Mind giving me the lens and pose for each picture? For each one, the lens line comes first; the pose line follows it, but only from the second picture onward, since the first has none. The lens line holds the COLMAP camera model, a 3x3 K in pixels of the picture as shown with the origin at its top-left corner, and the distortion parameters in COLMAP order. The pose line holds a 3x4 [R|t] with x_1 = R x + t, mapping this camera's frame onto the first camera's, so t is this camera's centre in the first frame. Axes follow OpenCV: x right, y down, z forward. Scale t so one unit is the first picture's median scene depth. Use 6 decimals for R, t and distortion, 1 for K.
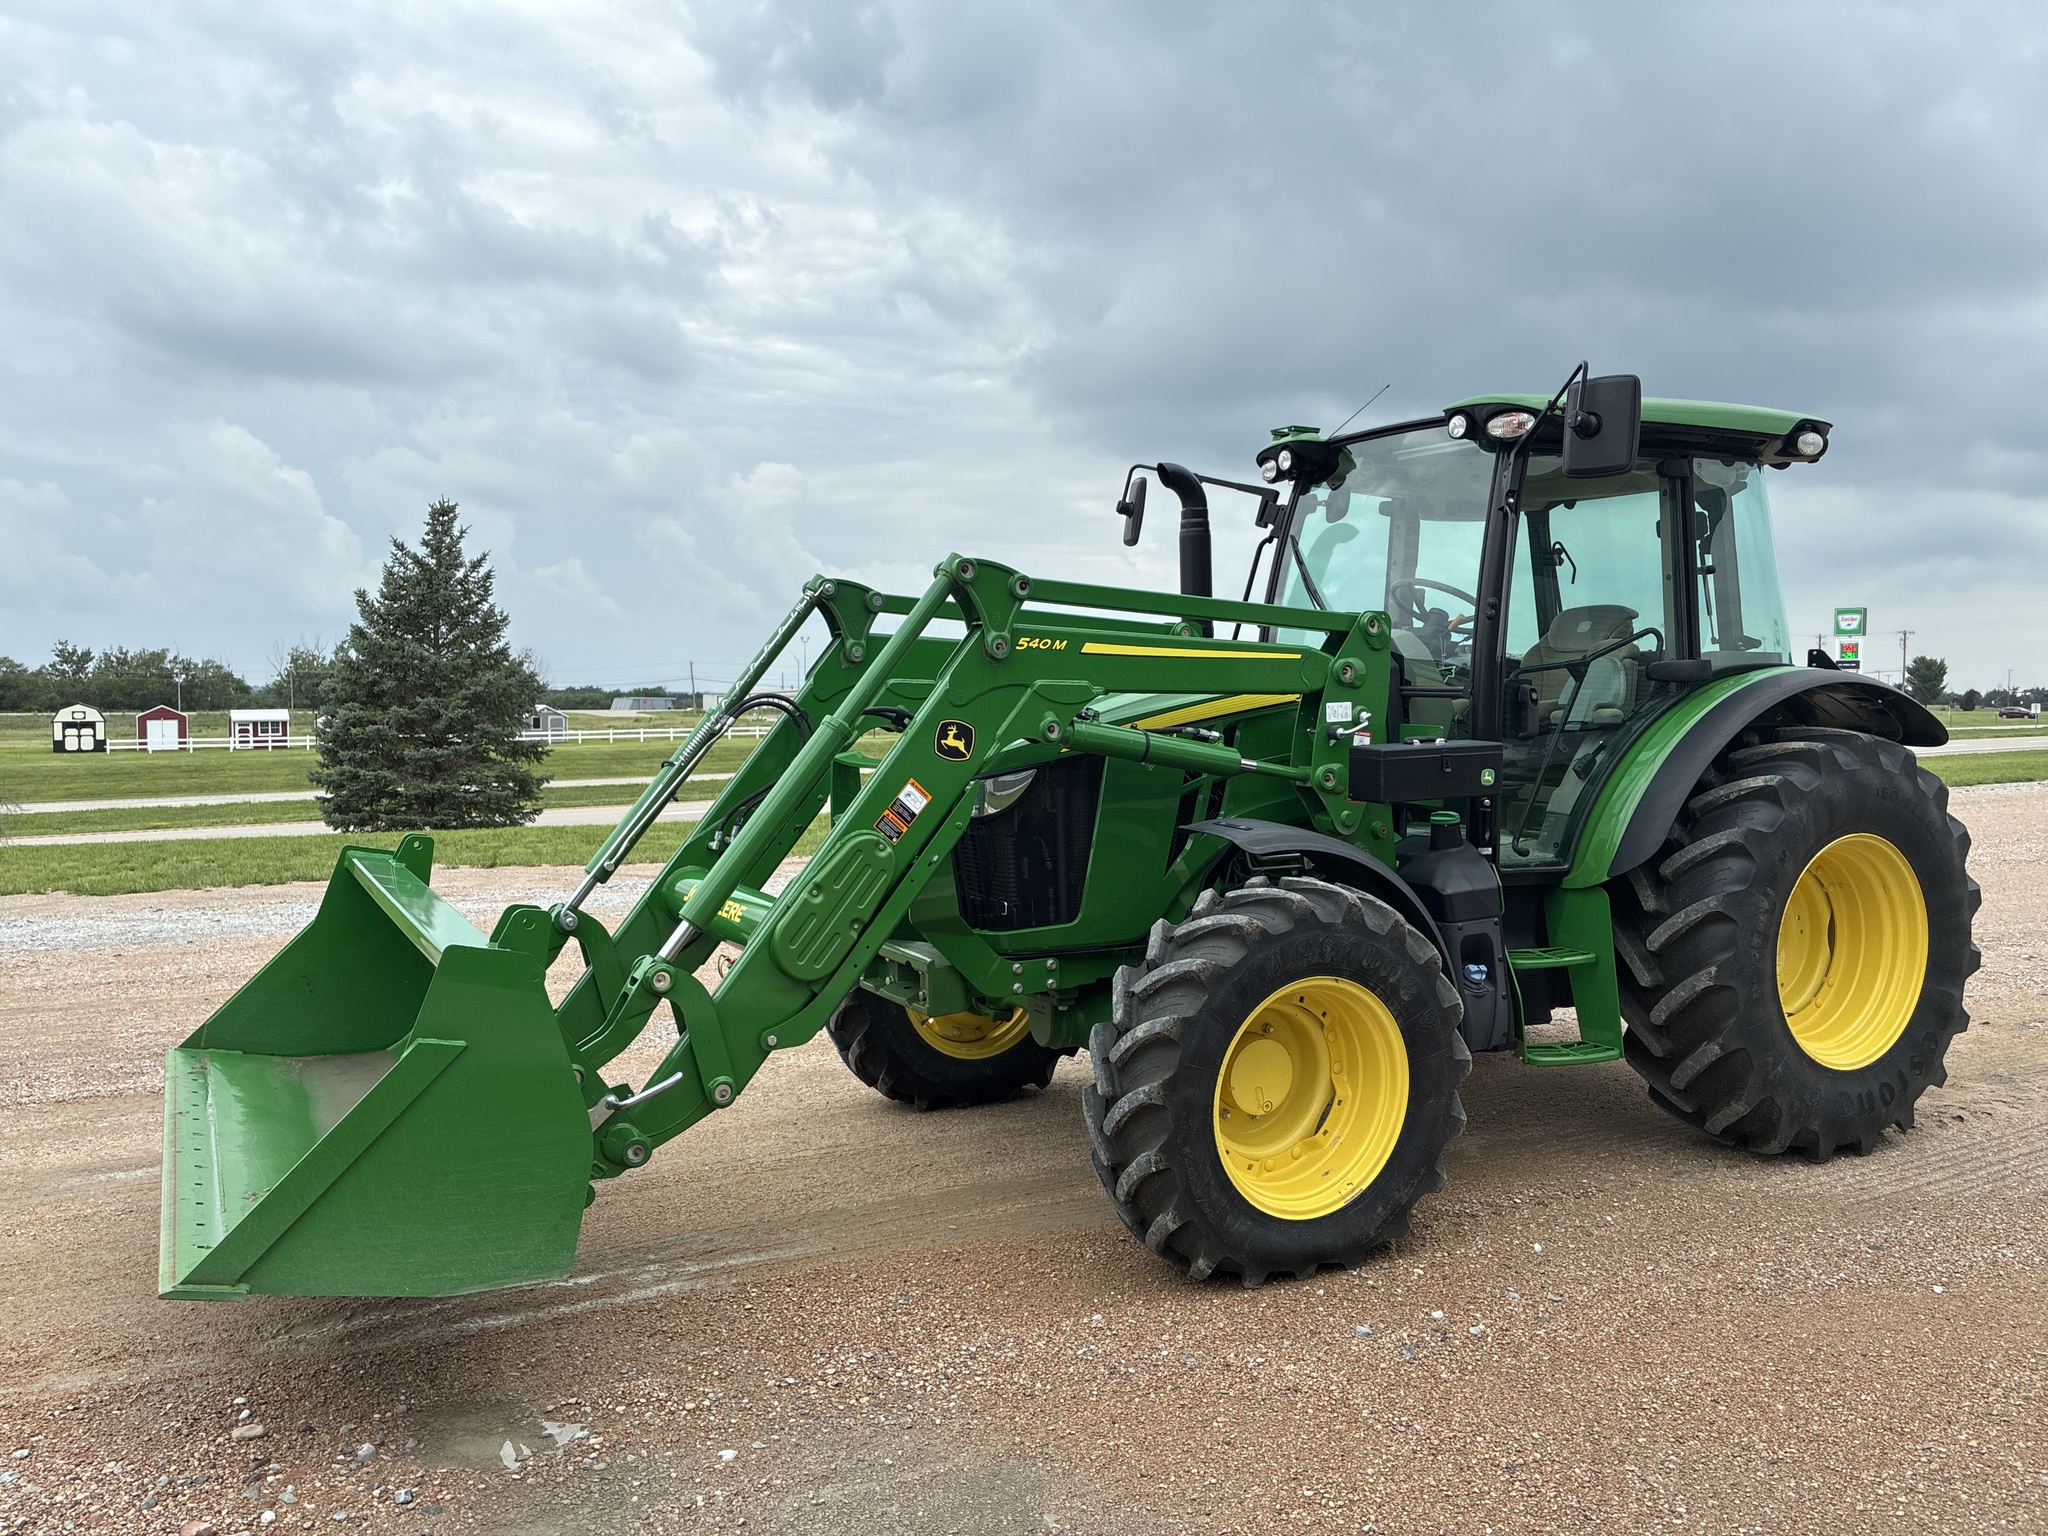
lens RADIAL K [[1605.0, 0, 1009.1], [0, 1605.0, 766.0], [0, 0, 1]] dist [0.052748, -0.056445]
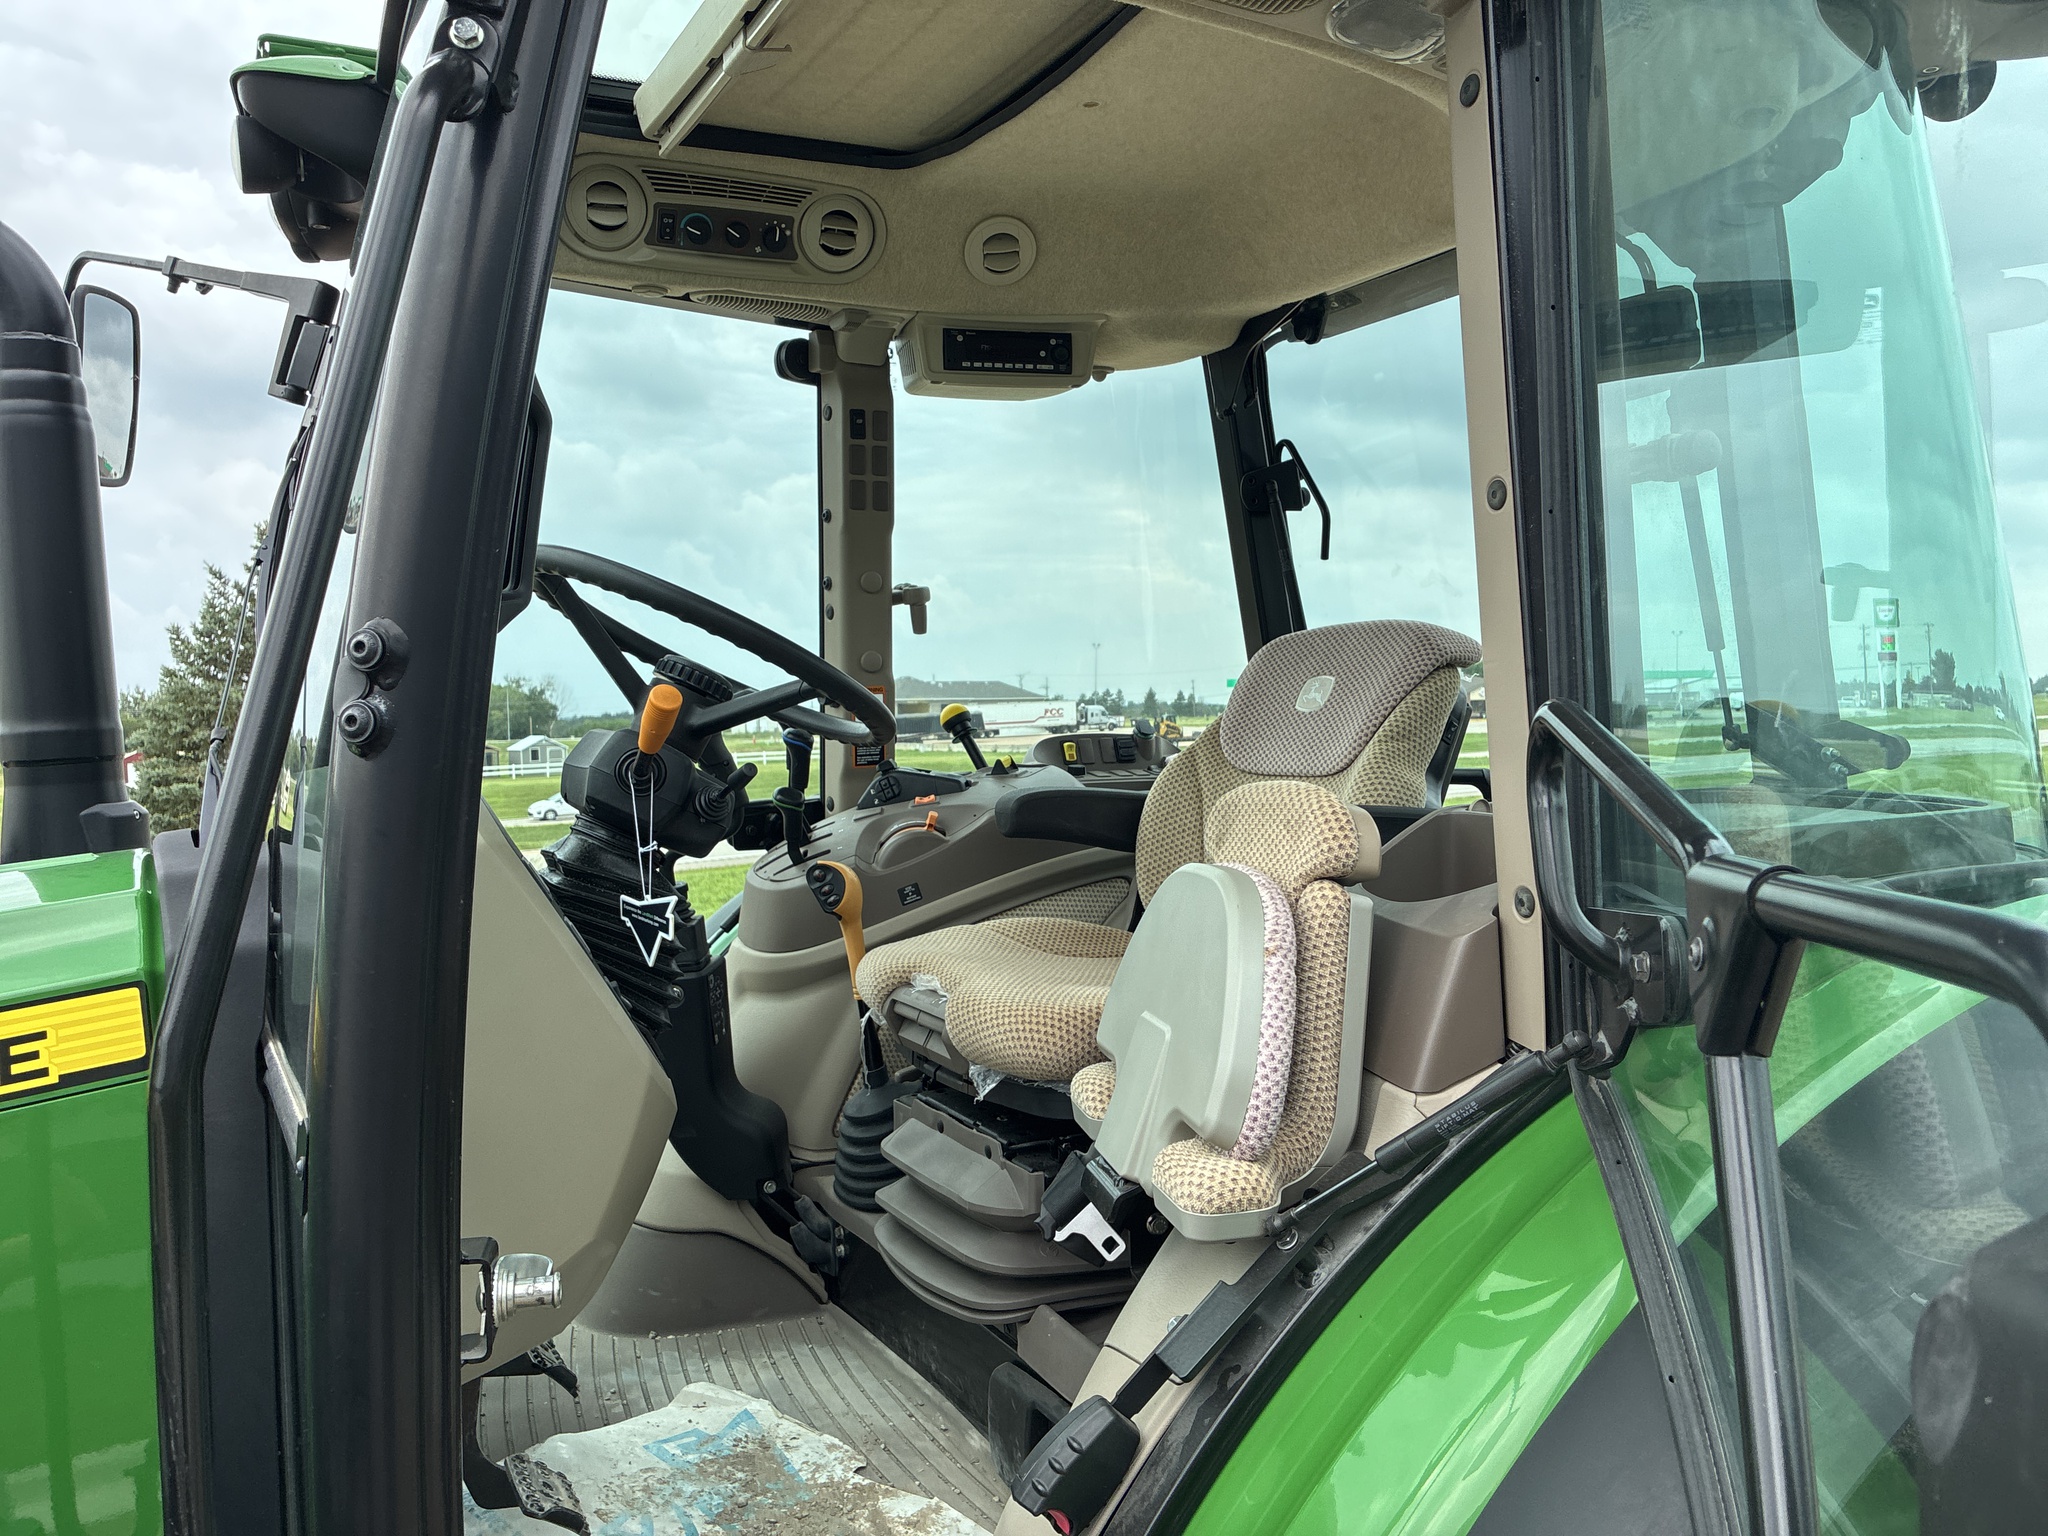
lens RADIAL K [[1568.8, 0, 1043.7], [0, 1568.8, 773.8], [0, 0, 1]] dist [0.016927, 0.003369]
pose [[0.999488, -0.027556, -0.016239, 0.342629], [0.027554, 0.999620, -0.000358, -0.079530], [0.016242, -0.000089, 0.999868, 0.776287]]
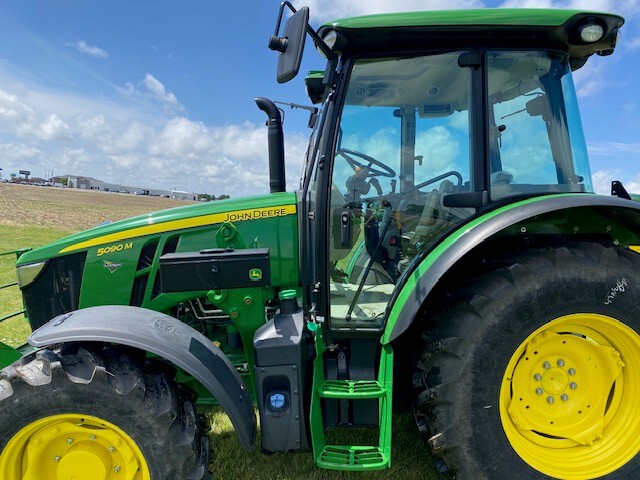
lens RADIAL K [[497.4, 0, 323.6], [0, 497.4, 243.0], [0, 0, 1]] dist [0.069419, -0.102063]
pose [[0.915452, 0.012715, -0.402226, 0.458457], [-0.001708, 0.999614, 0.027712, -0.030885], [0.402423, -0.024682, 0.915121, 0.515512]]
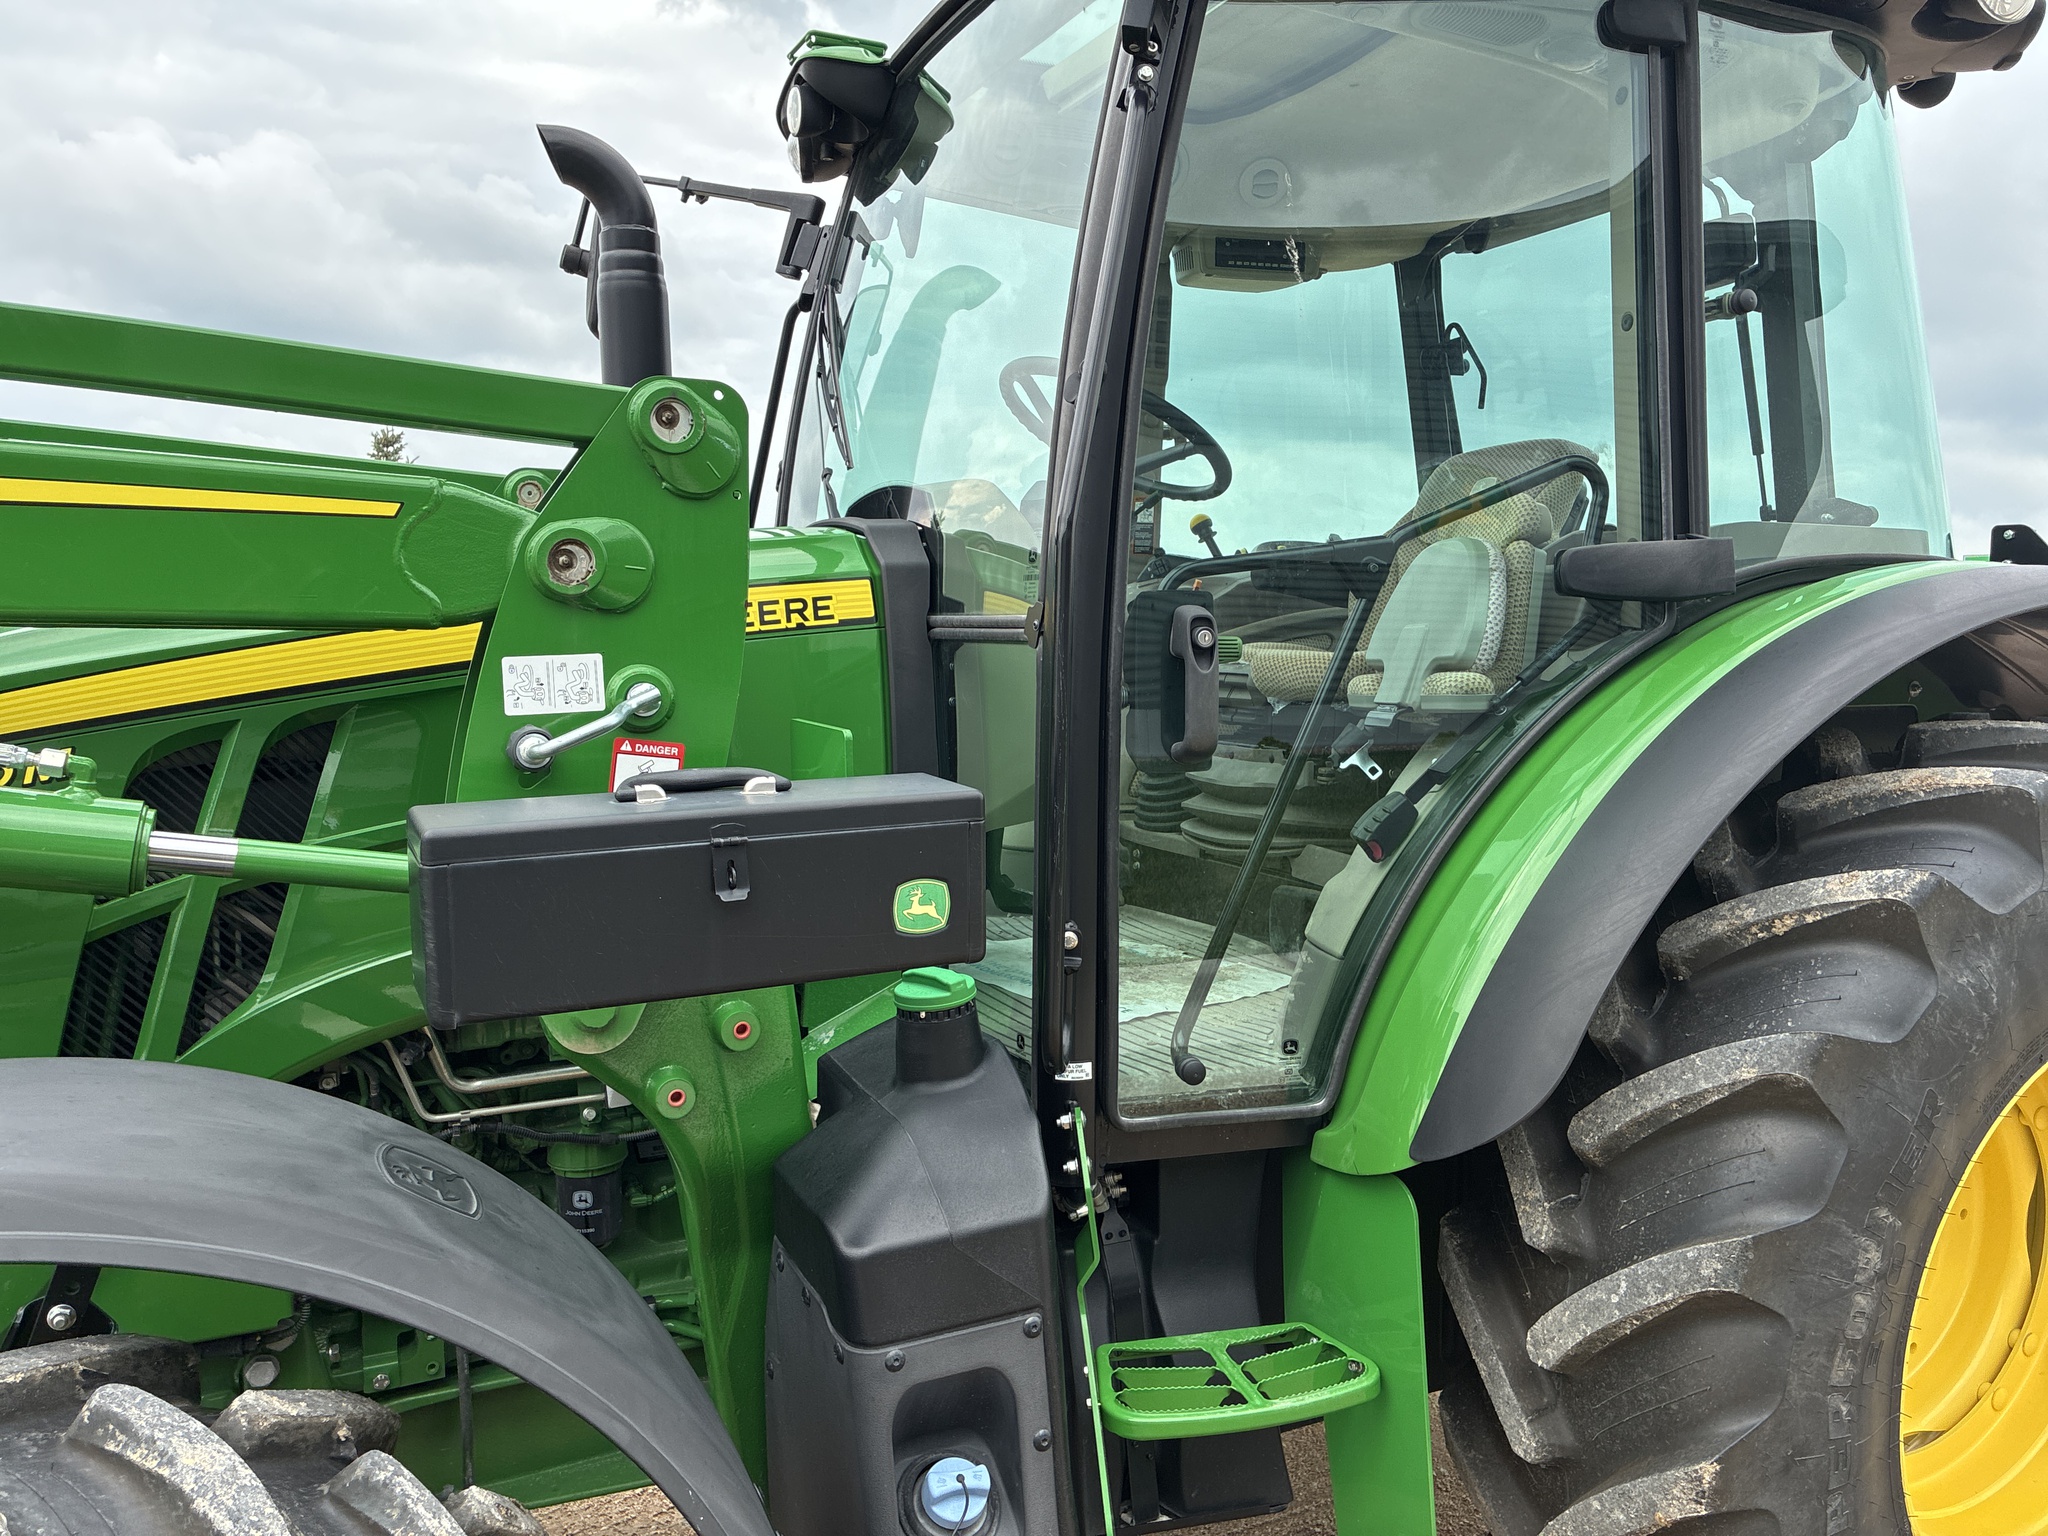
lens RADIAL K [[1568.8, 0, 1043.7], [0, 1568.8, 773.8], [0, 0, 1]] dist [0.016927, 0.003369]
pose [[0.998769, 0.004096, -0.049424, 0.283686], [-0.002250, 0.999299, 0.037363, -0.024554], [0.049543, -0.037206, 0.998079, 0.609290]]
